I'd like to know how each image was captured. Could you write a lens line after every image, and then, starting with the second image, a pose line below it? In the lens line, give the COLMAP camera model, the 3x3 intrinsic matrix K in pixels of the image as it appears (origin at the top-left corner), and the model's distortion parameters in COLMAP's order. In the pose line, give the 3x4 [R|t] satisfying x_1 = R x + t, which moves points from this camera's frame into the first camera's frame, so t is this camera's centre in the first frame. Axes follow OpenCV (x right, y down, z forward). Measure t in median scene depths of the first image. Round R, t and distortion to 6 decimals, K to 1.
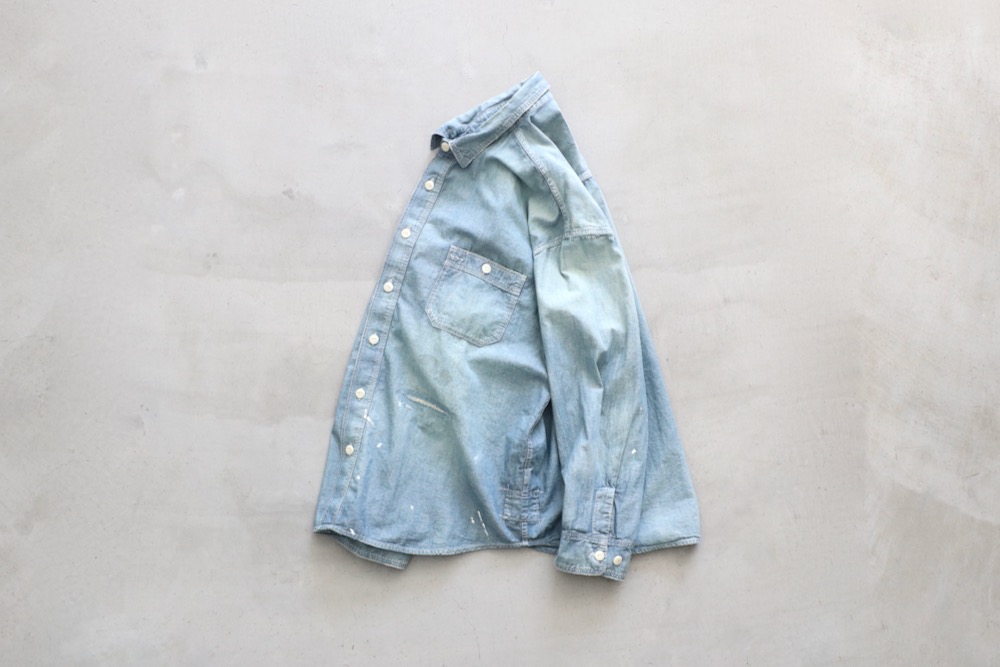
lens RADIAL K [[1130.1, 0, 489.3], [0, 1130.1, 349.5], [0, 0, 1]] dist [-0.033412, 0.000000]
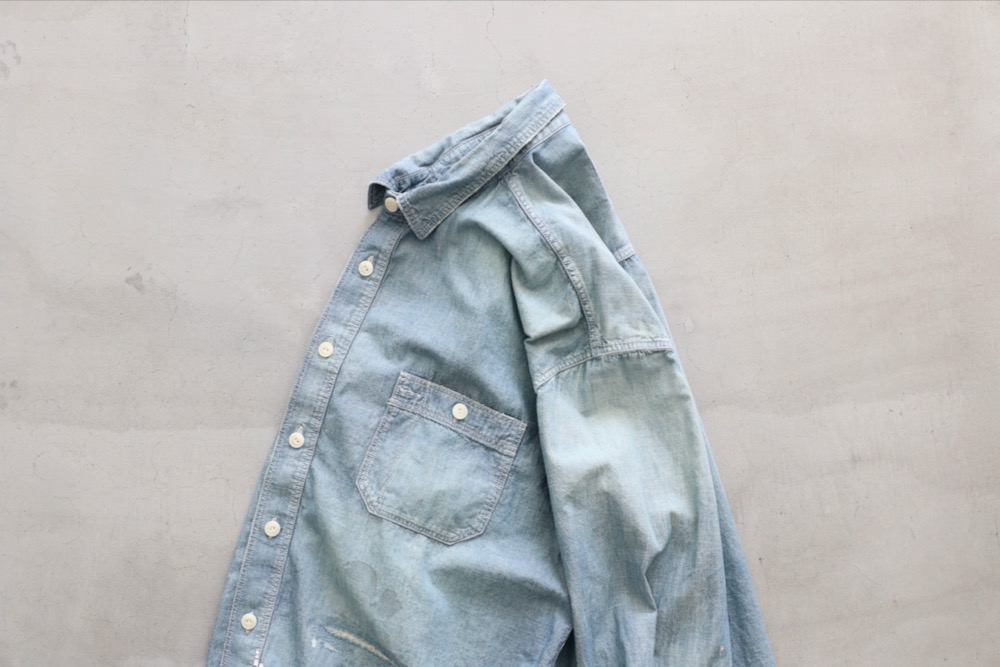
lens RADIAL K [[1130.1, 0, 488.0], [0, 1130.1, 447.8], [0, 0, 1]] dist [-0.033412, 0.000000]
pose [[0.999883, -0.002723, 0.015044, 0.003033], [0.002241, 0.999487, 0.031953, -0.070102], [-0.015123, -0.031916, 0.999376, 0.400638]]
